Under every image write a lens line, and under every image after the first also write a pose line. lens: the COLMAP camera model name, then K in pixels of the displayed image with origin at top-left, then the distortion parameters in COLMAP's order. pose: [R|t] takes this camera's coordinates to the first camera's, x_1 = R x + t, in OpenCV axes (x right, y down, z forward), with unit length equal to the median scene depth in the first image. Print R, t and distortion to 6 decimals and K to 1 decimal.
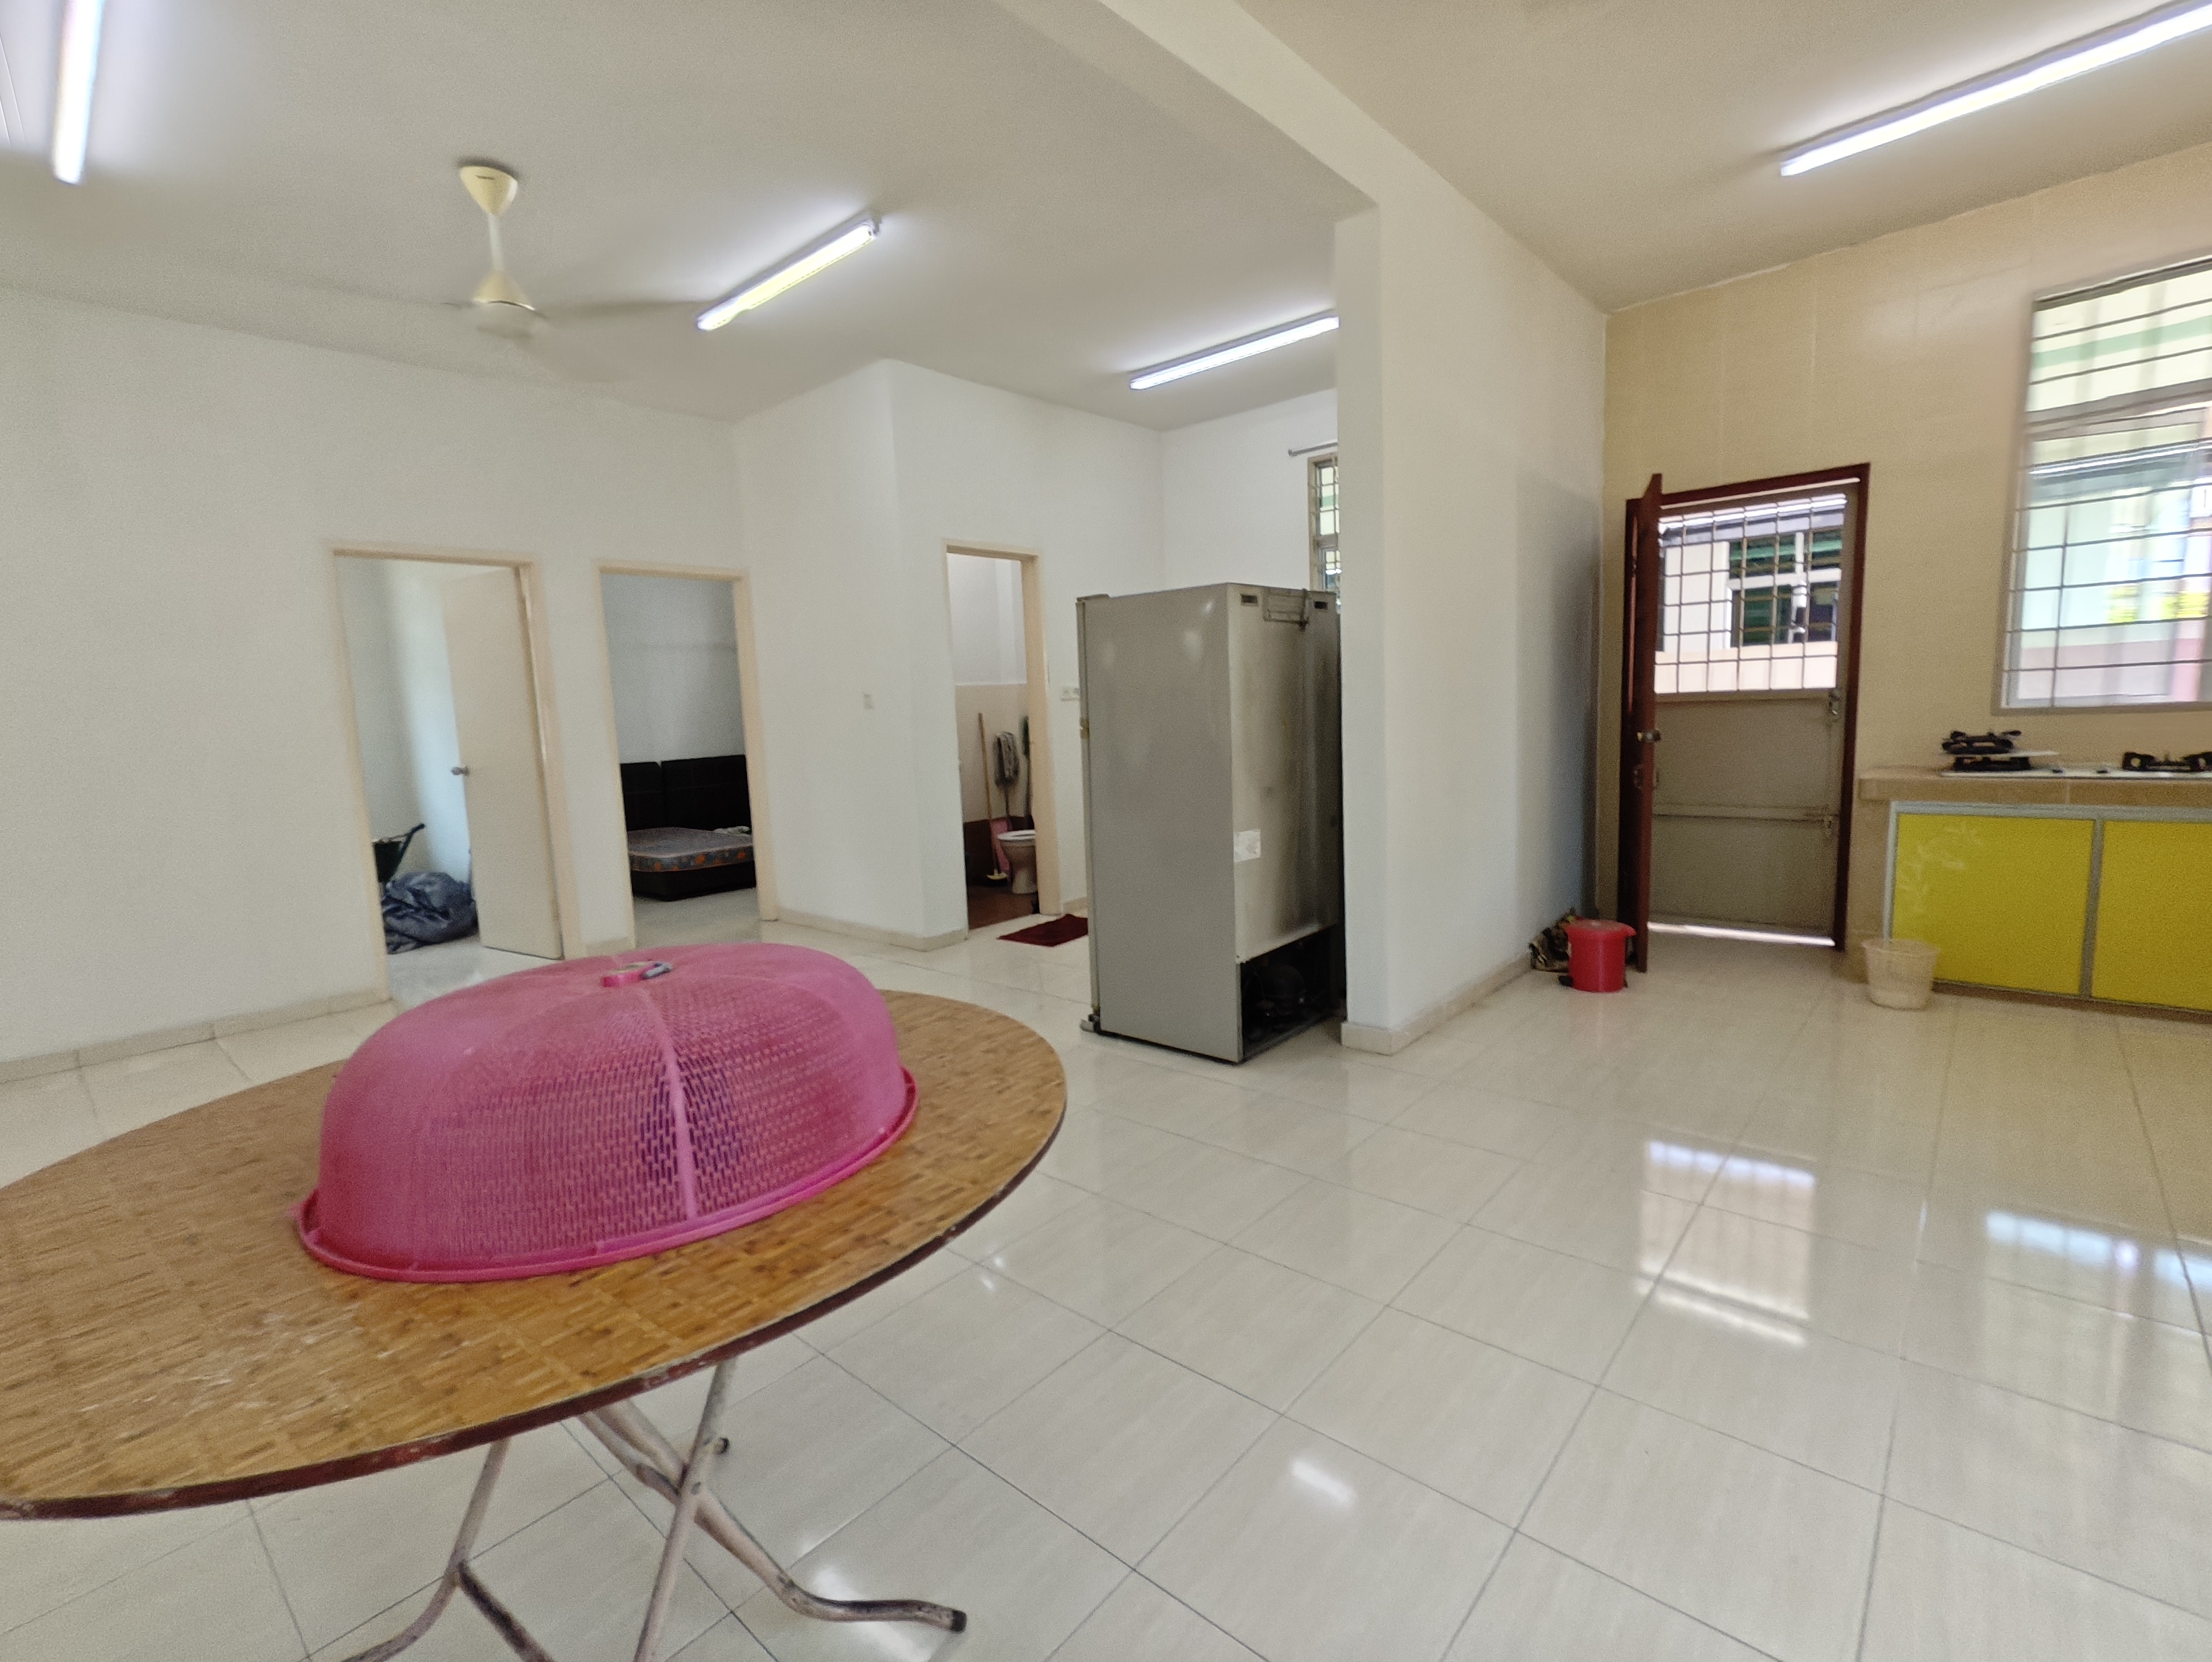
lens RADIAL K [[1010.8, 0, 1124.3], [0, 1010.8, 858.0], [0, 0, 1]] dist [0.009707, 0.001373]
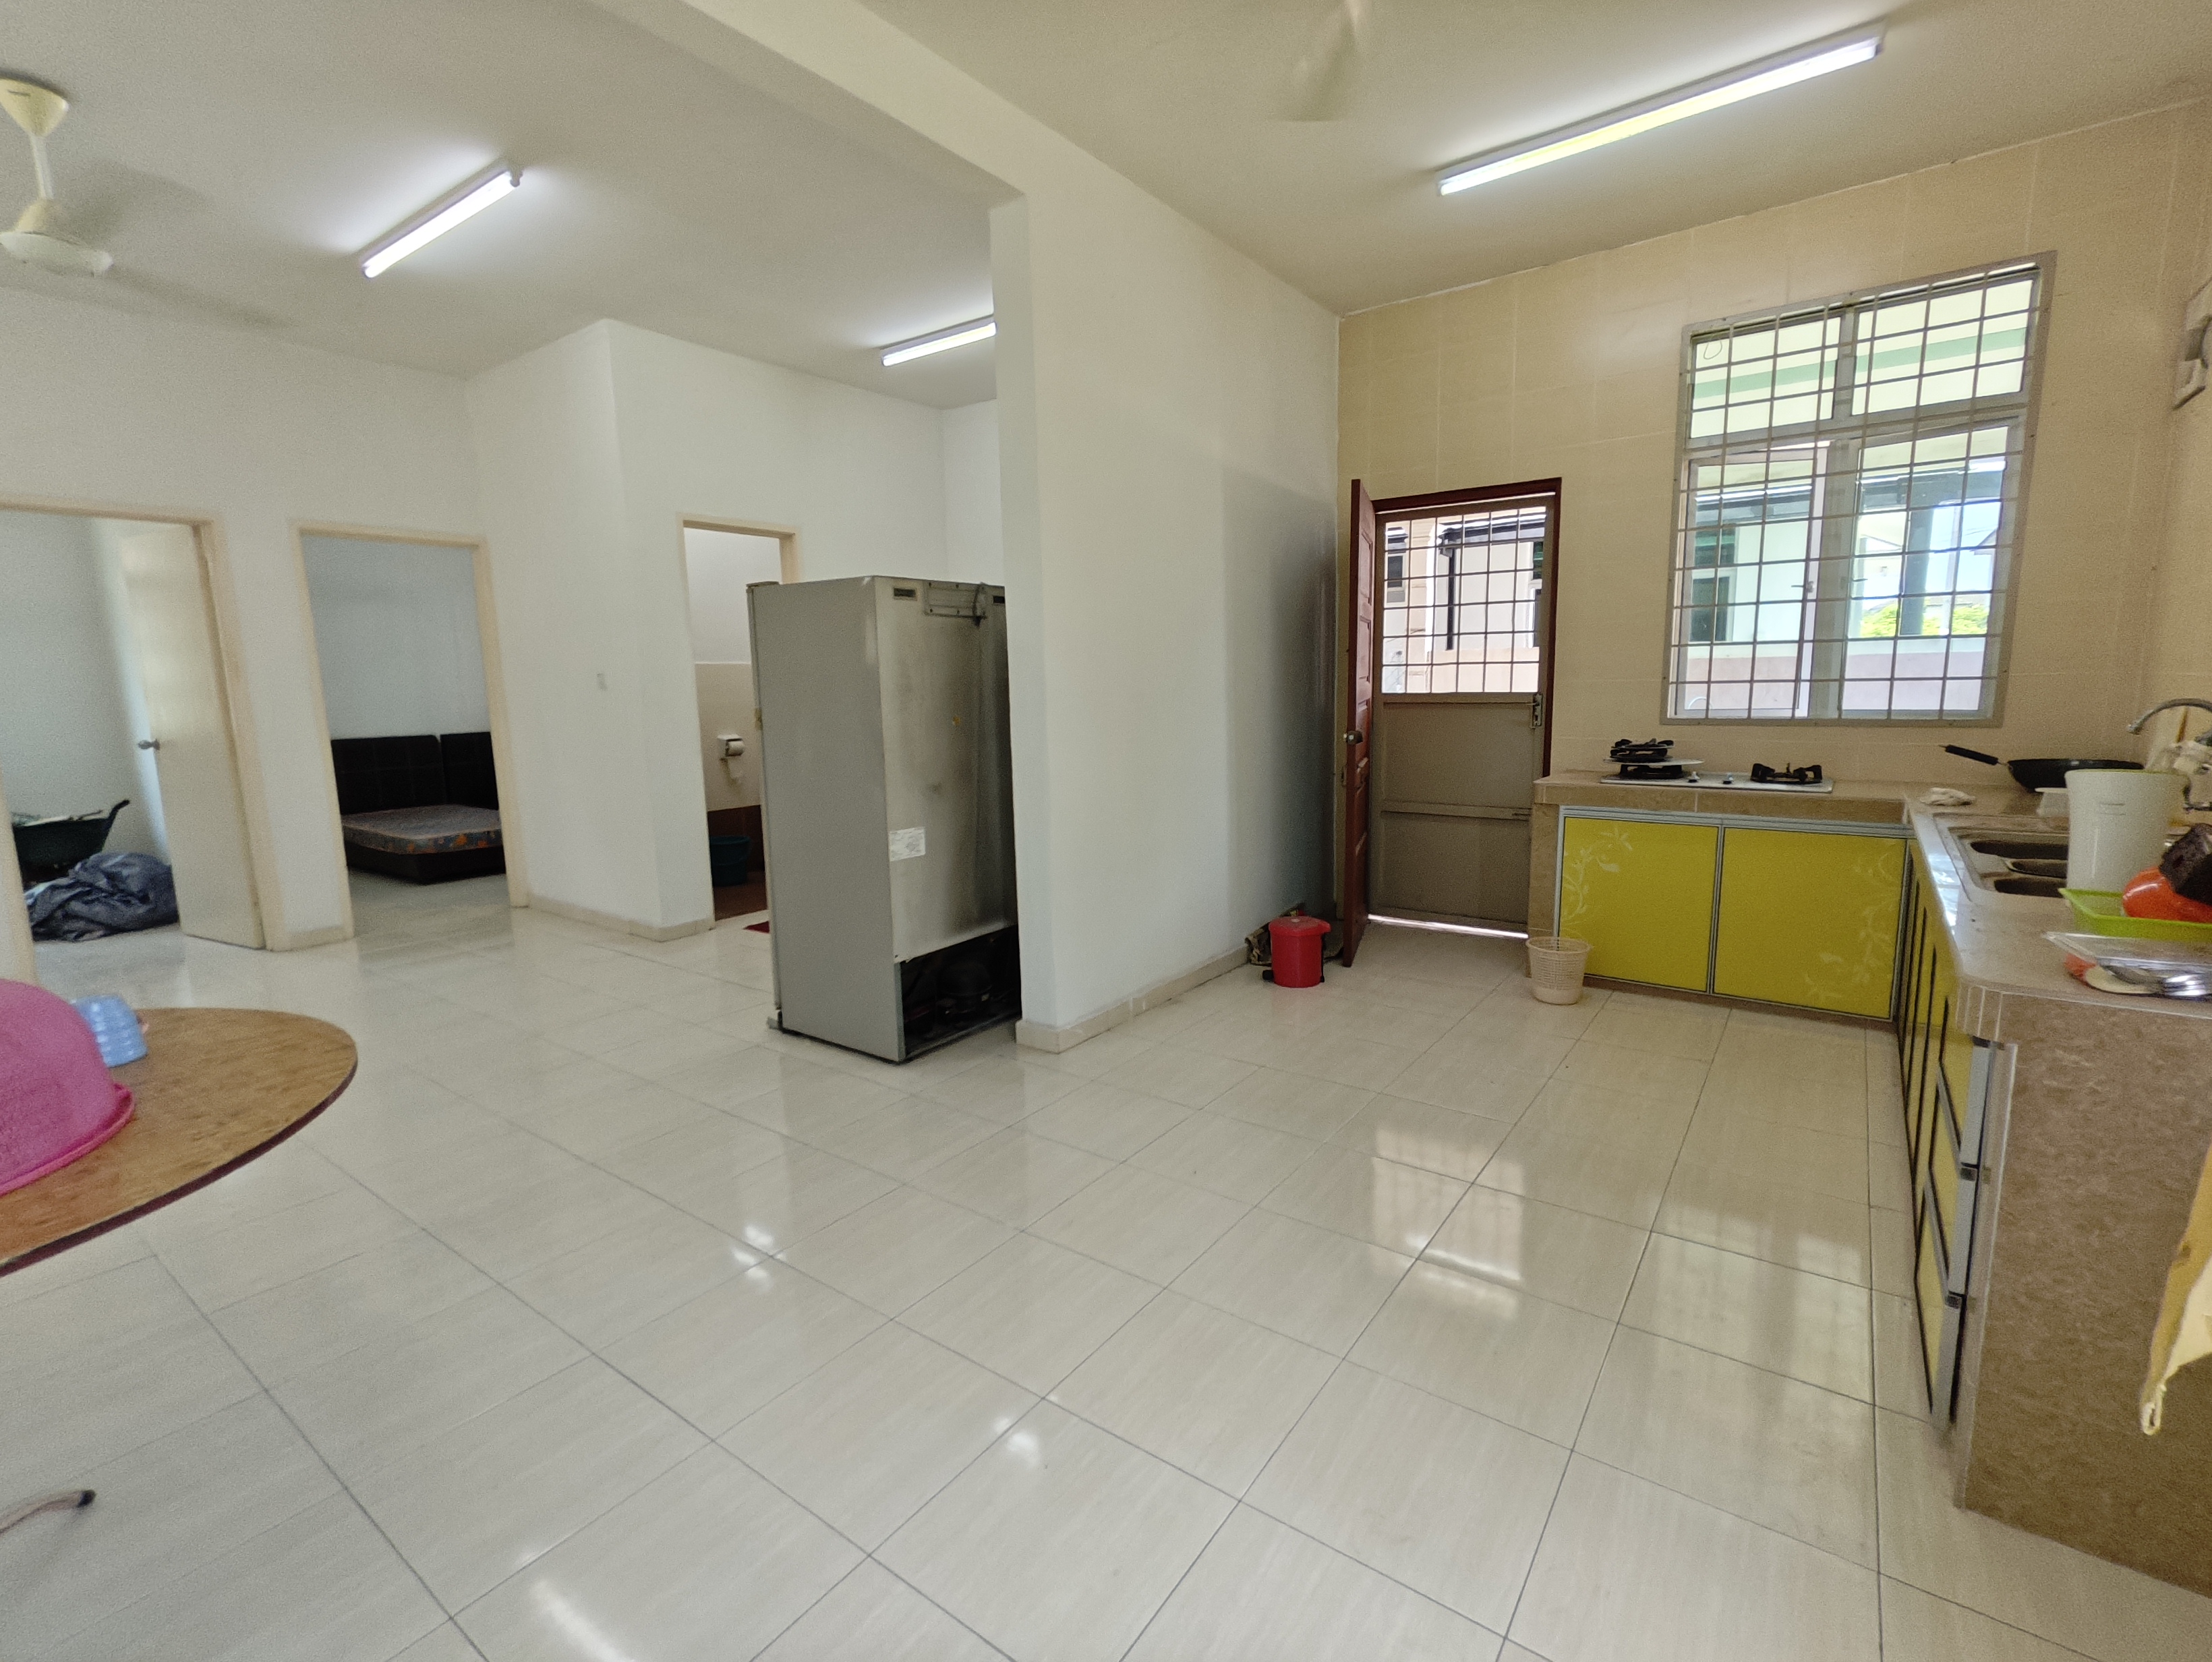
lens RADIAL K [[1010.8, 0, 1137.5], [0, 1010.8, 854.8], [0, 0, 1]] dist [0.009707, 0.001373]
pose [[0.996191, 0.009341, 0.086700, 0.226421], [-0.011105, 0.999740, 0.019892, -0.020389], [-0.086492, -0.020779, 0.996036, -0.001984]]
